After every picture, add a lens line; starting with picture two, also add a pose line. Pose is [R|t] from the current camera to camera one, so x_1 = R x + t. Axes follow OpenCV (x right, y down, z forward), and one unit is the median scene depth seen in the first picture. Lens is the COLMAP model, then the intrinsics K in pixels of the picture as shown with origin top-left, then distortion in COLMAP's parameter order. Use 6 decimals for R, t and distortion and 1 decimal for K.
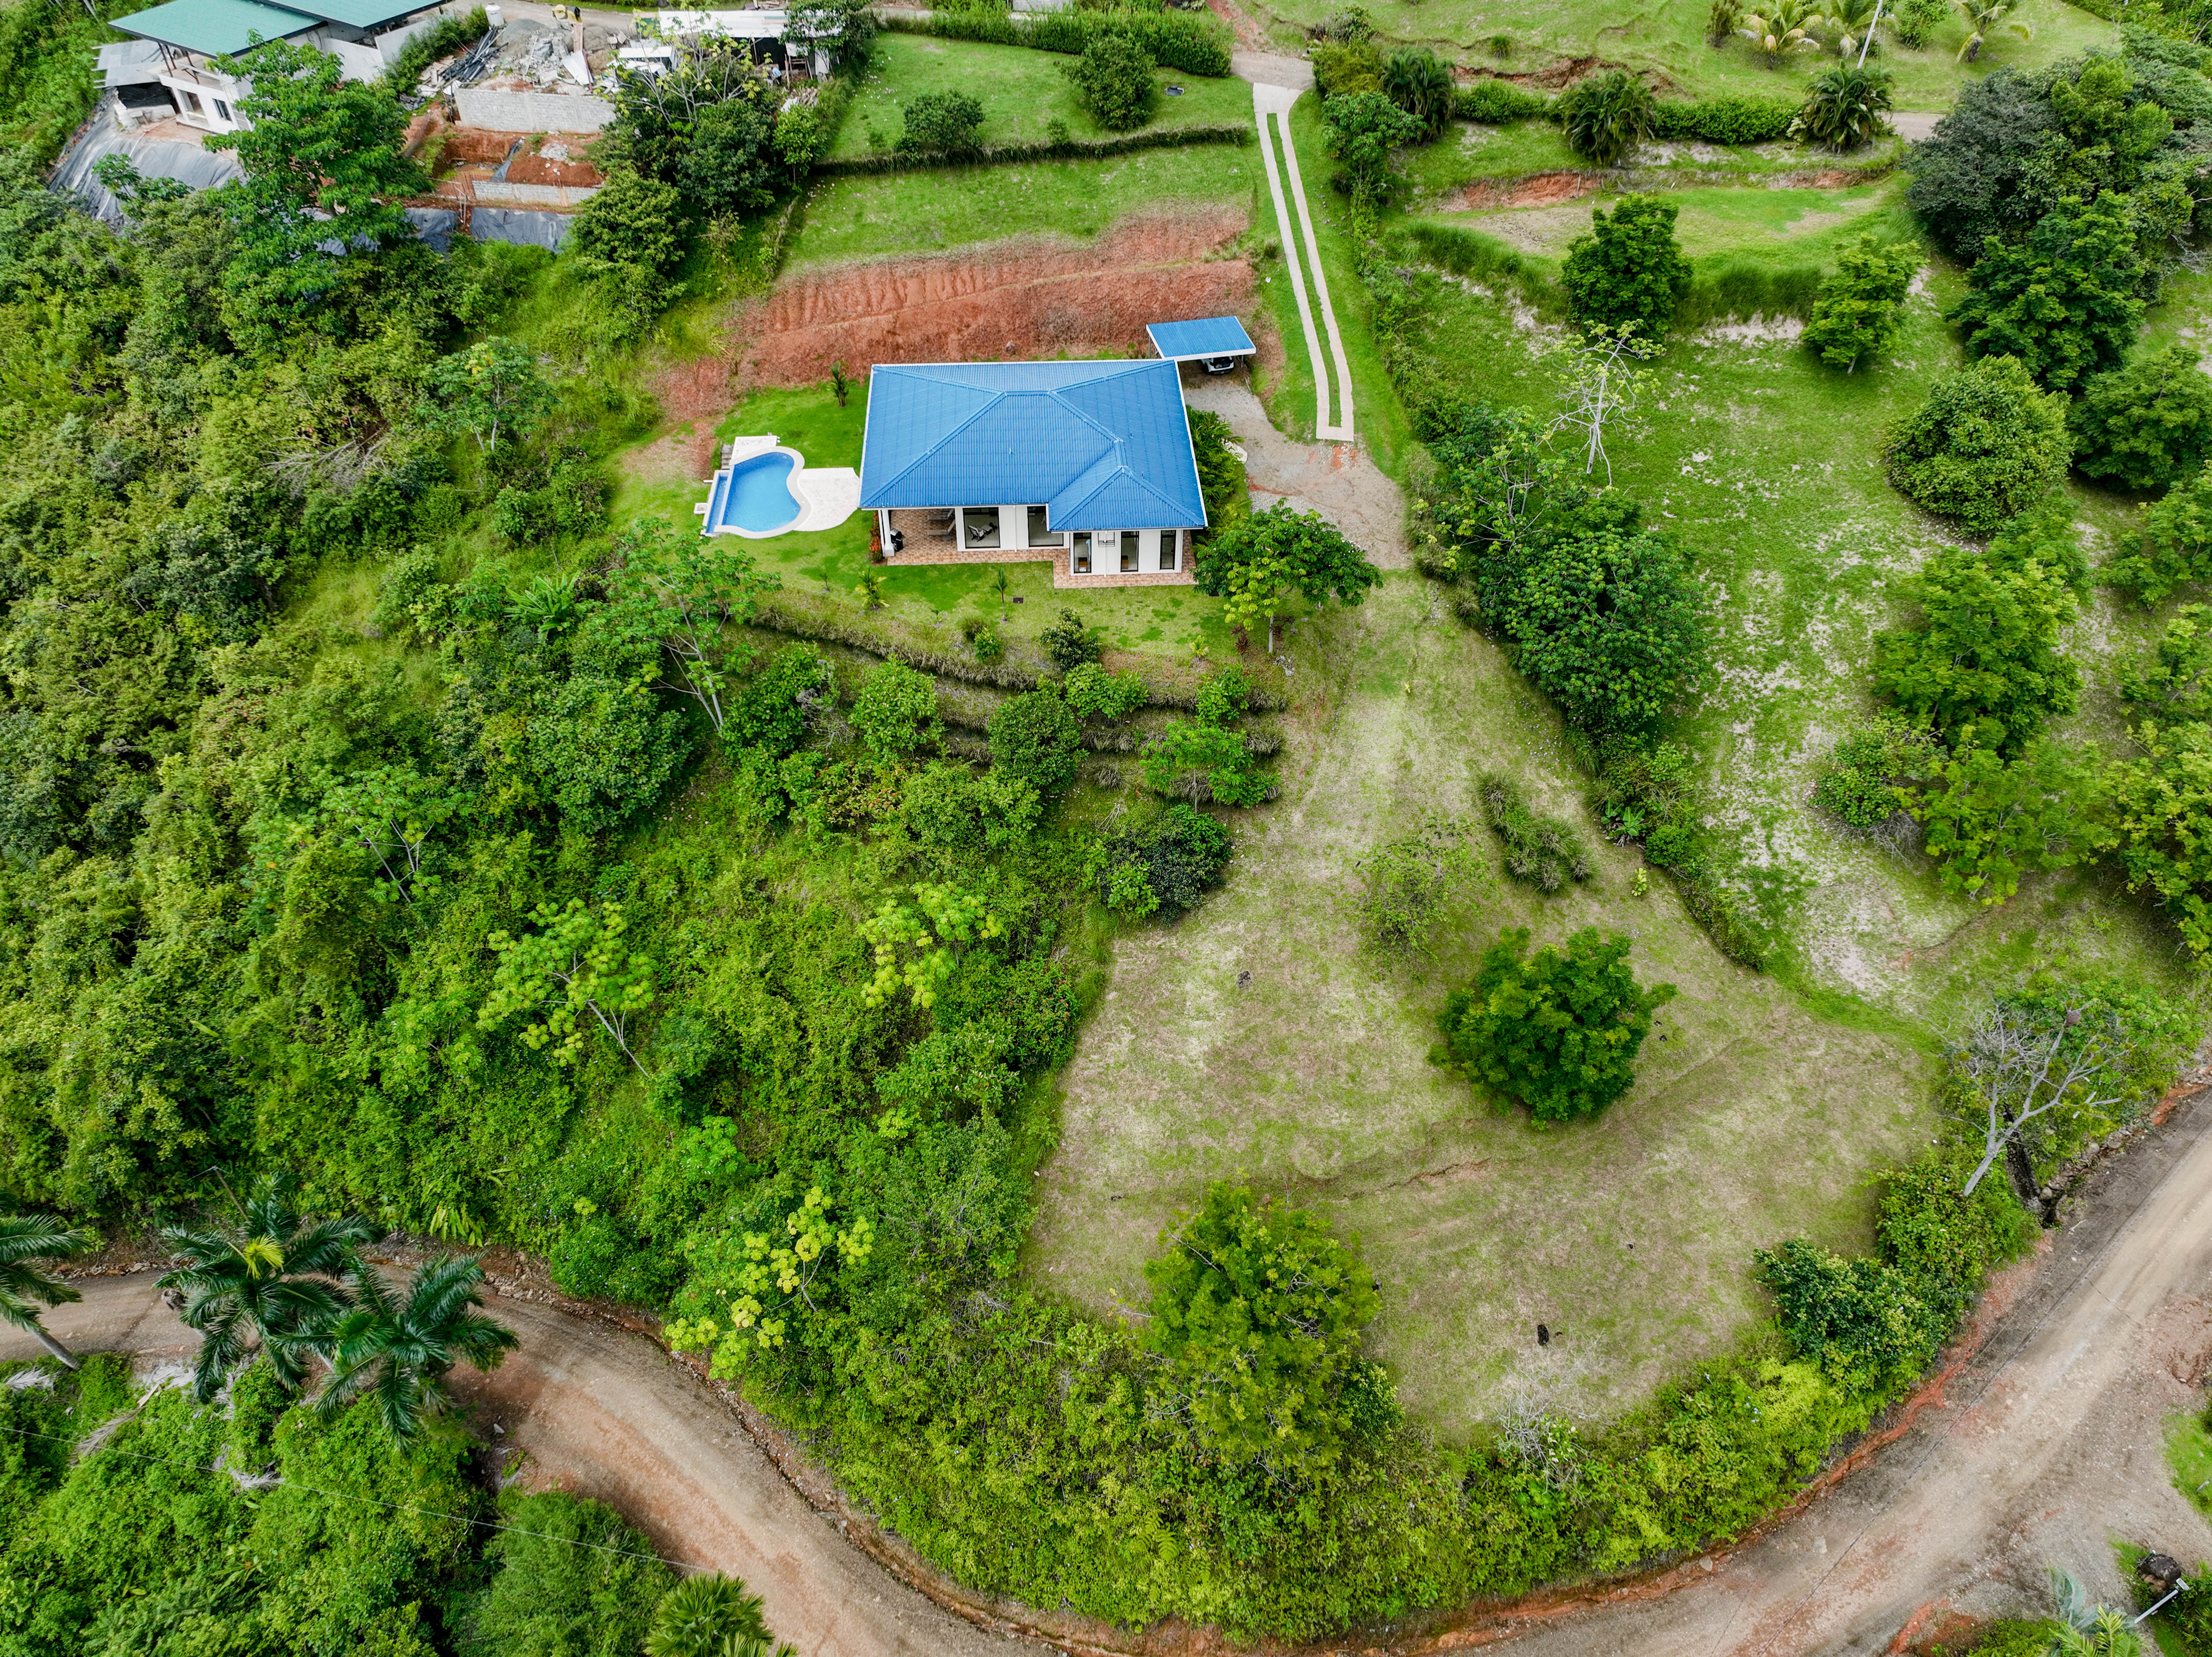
lens RADIAL K [[1545.0, 0, 1105.6], [0, 1545.0, 820.7], [0, 0, 1]] dist [-0.000518, 0.041283]
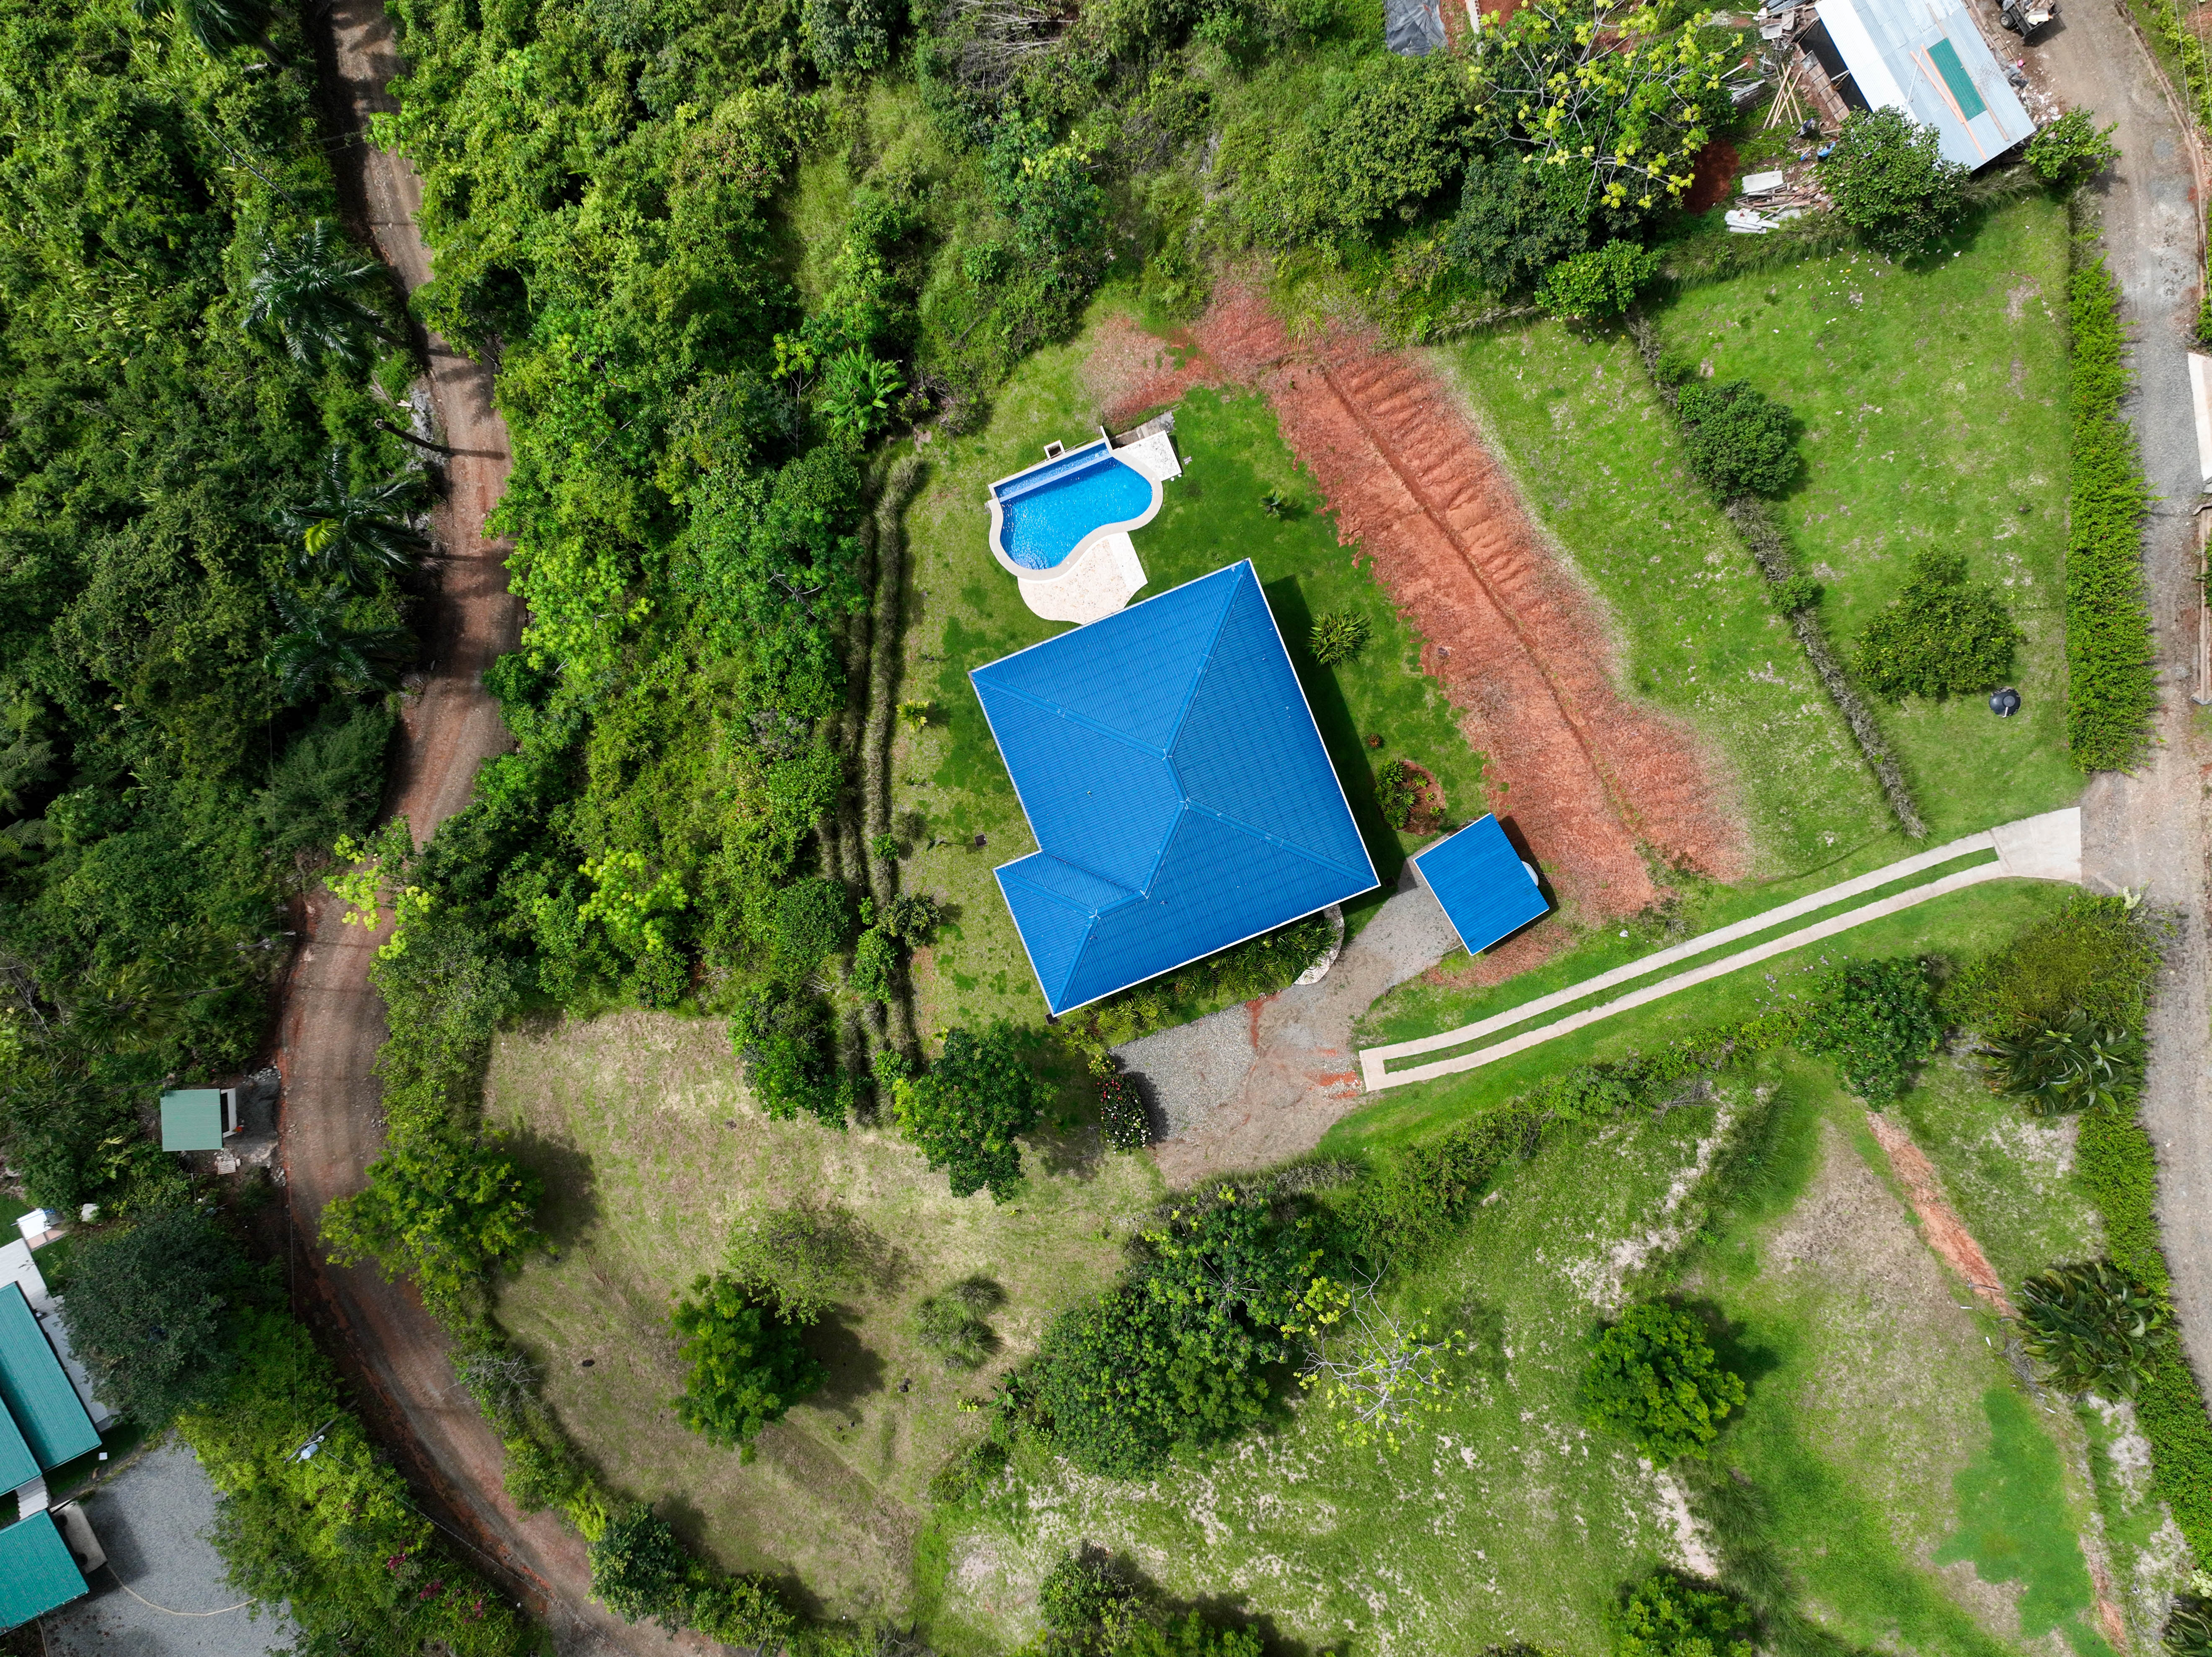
lens RADIAL K [[1544.9, 0, 1105.6], [0, 1544.9, 820.7], [0, 0, 1]] dist [-0.000518, 0.041283]
pose [[0.322002, 0.946717, 0.006429, -0.043042], [-0.644002, 0.214053, 0.734467, -0.838125], [0.693957, -0.240640, 0.678614, 0.321590]]
